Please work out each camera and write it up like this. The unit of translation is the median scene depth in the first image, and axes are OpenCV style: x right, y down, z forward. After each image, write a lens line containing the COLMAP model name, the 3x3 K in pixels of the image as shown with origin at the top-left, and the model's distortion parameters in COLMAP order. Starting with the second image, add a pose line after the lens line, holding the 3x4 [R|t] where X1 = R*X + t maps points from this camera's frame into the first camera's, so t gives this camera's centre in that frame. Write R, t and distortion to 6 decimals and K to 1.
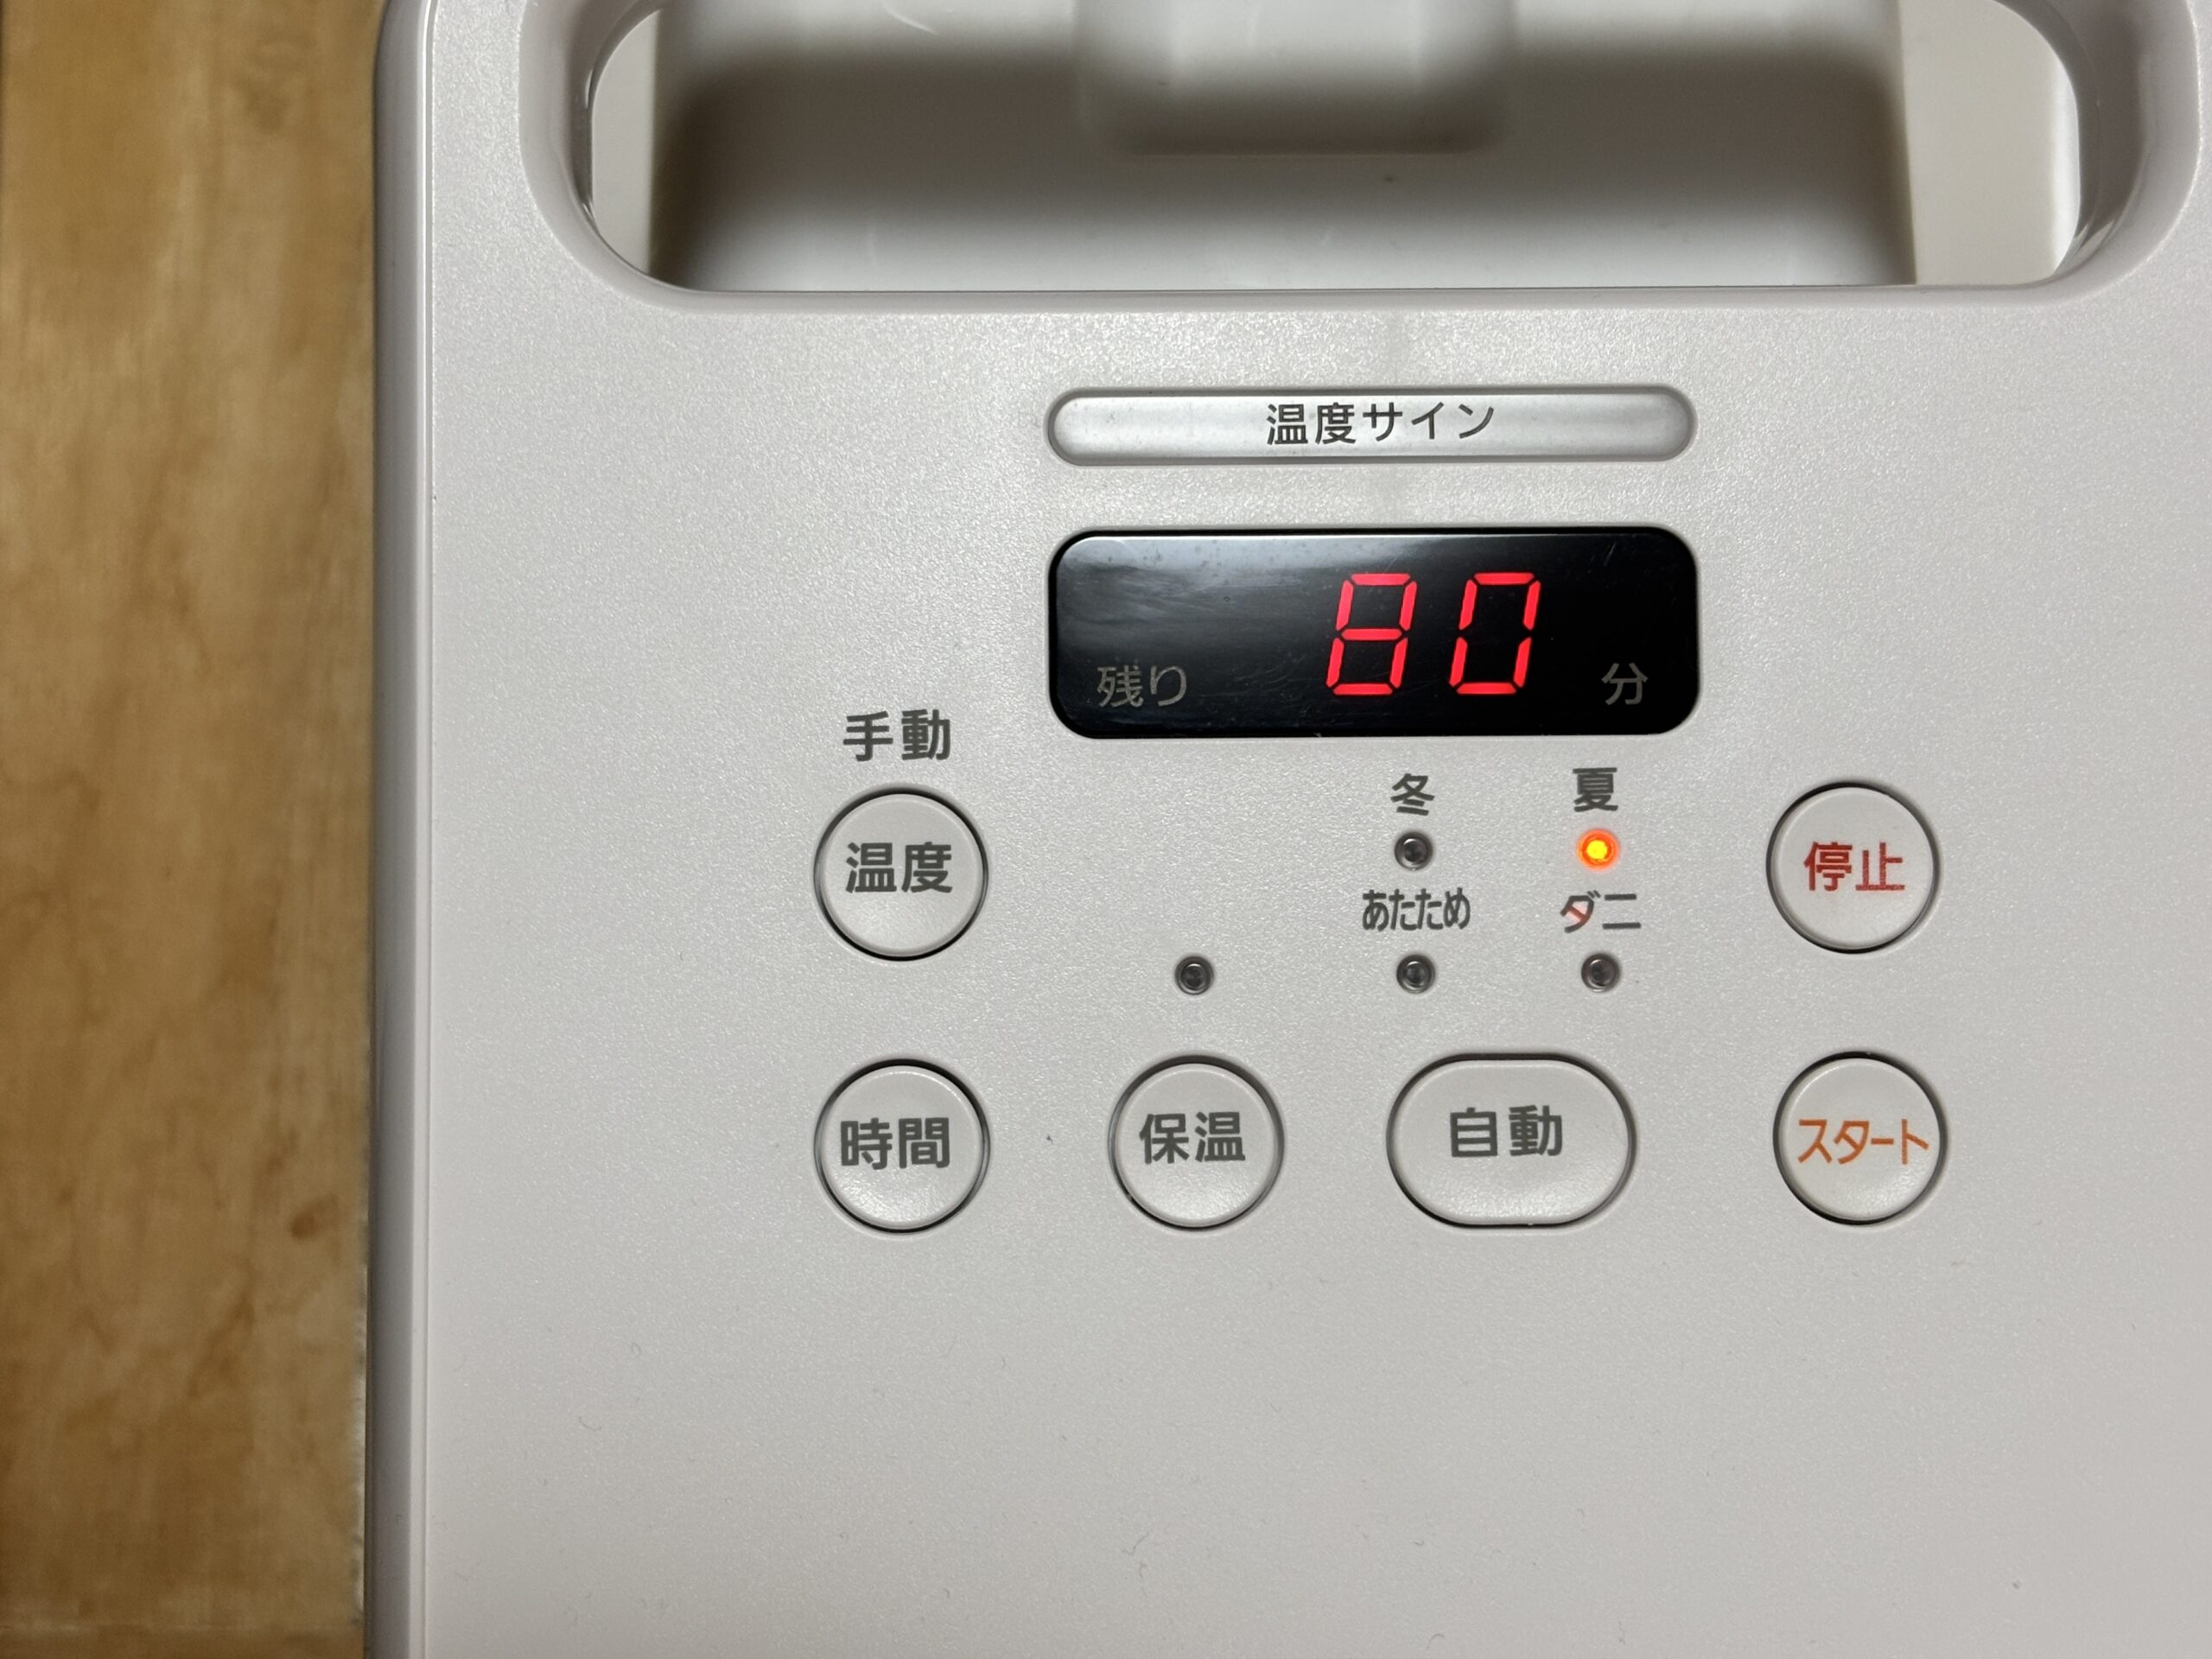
lens RADIAL K [[3324.3, 0, 1100.4], [0, 3324.3, 813.4], [0, 0, 1]] dist [0.073744, 0.000000]
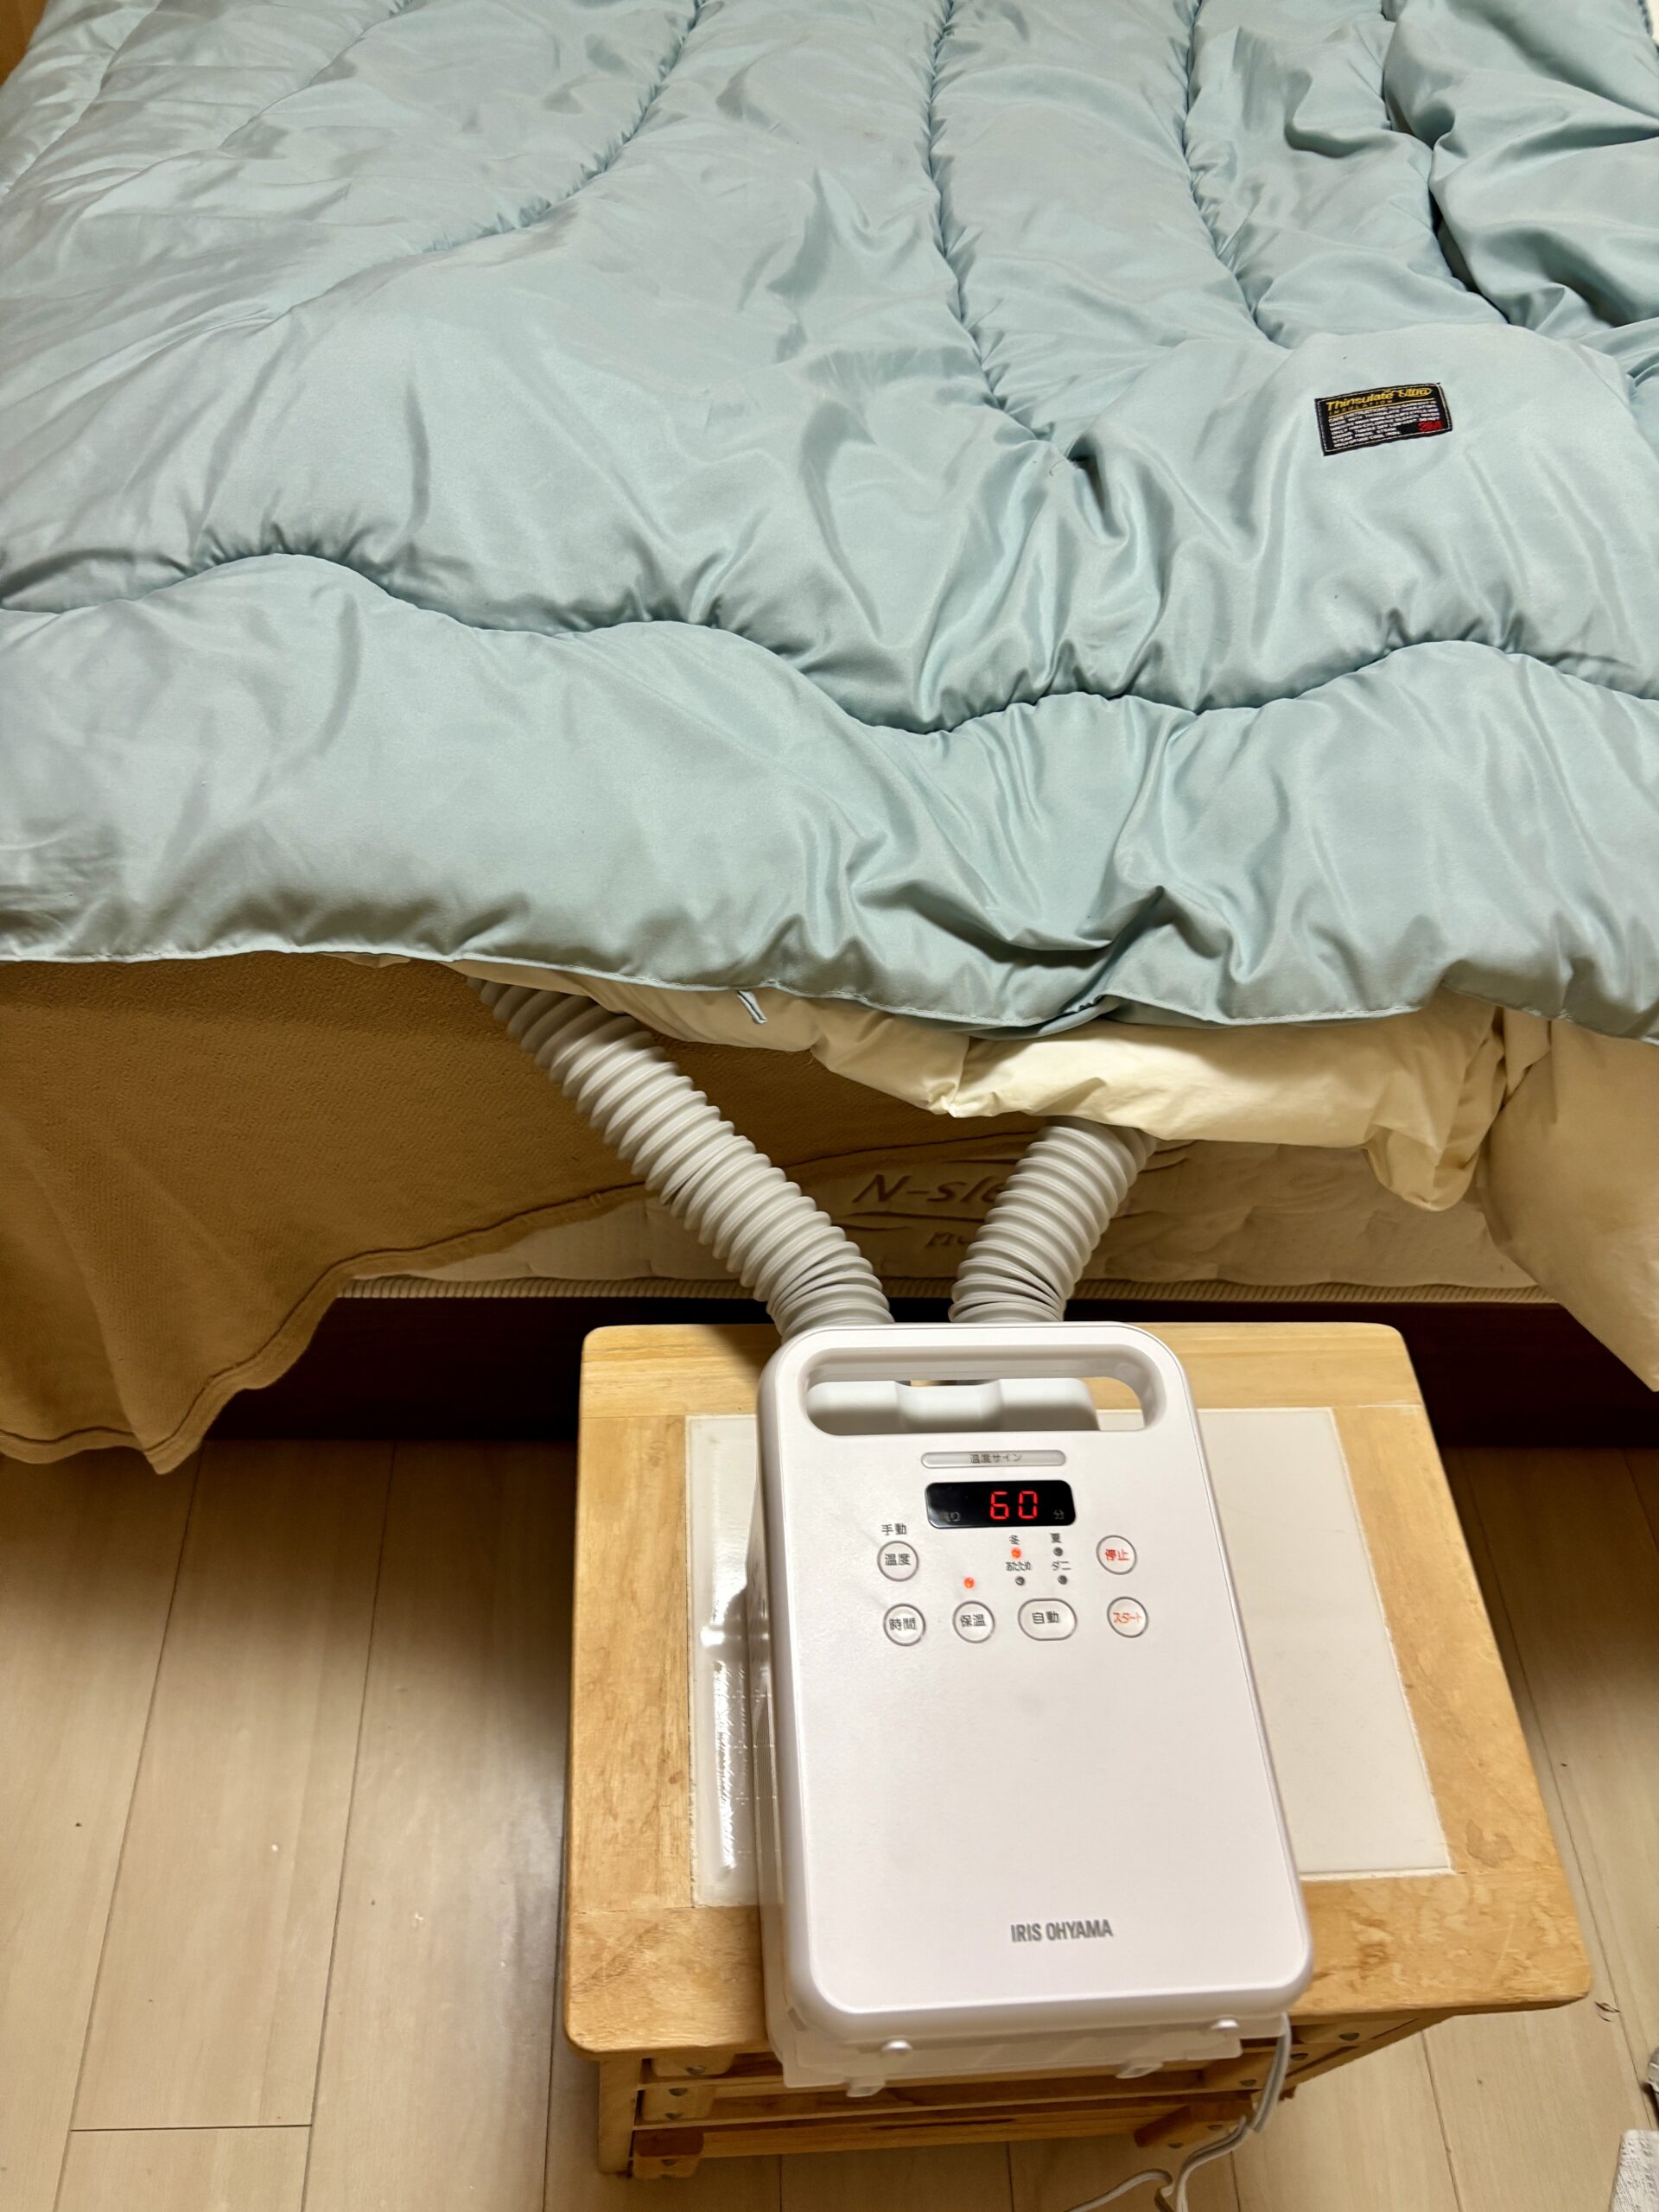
lens RADIAL K [[1684.3, 0, 832.6], [0, 1684.3, 1095.2], [0, 0, 1]] dist [0.028868, -0.075518]
pose [[0.995239, -0.006383, 0.097255, -0.346261], [0.058264, 0.838888, -0.541176, 0.674177], [-0.078132, 0.544266, 0.835266, -1.110025]]
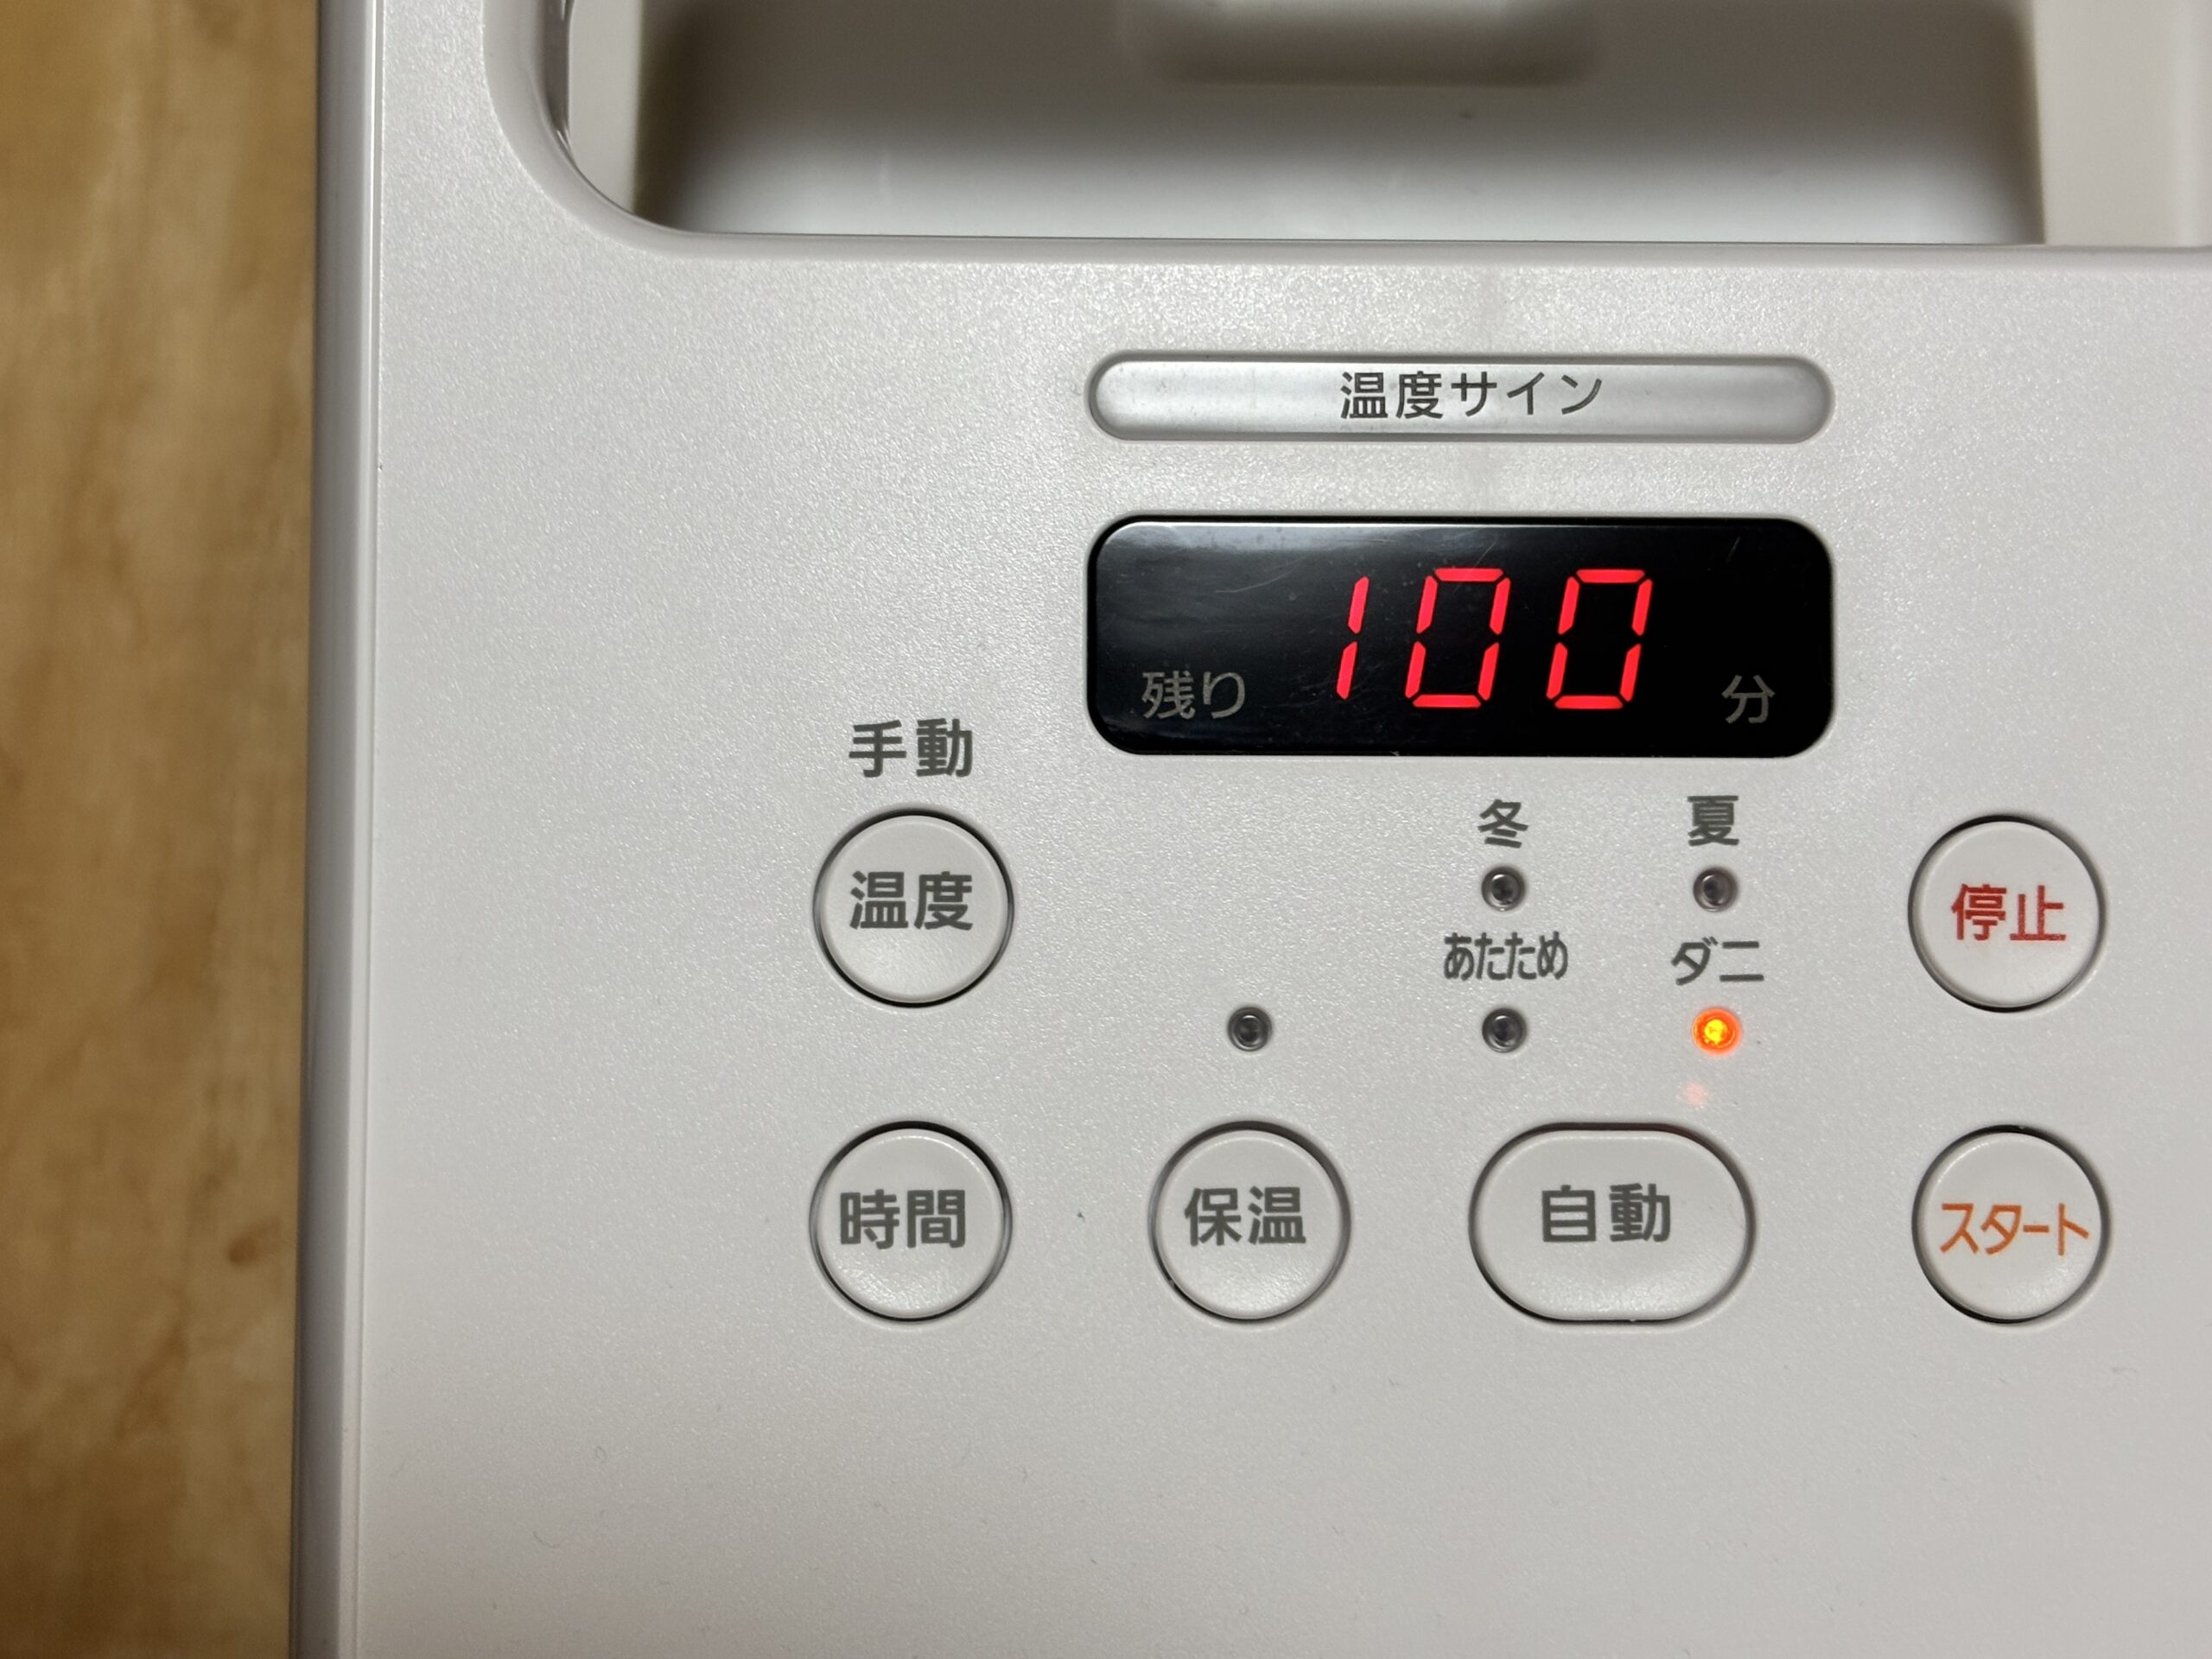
lens RADIAL K [[3324.3, 0, 1120.4], [0, 3324.3, 777.1], [0, 0, 1]] dist [0.073744, 0.000000]
pose [[0.999876, 0.012943, 0.008957, -0.014051], [-0.013017, 0.999881, 0.008233, -0.023564], [-0.008849, -0.008349, 0.999926, 0.130113]]
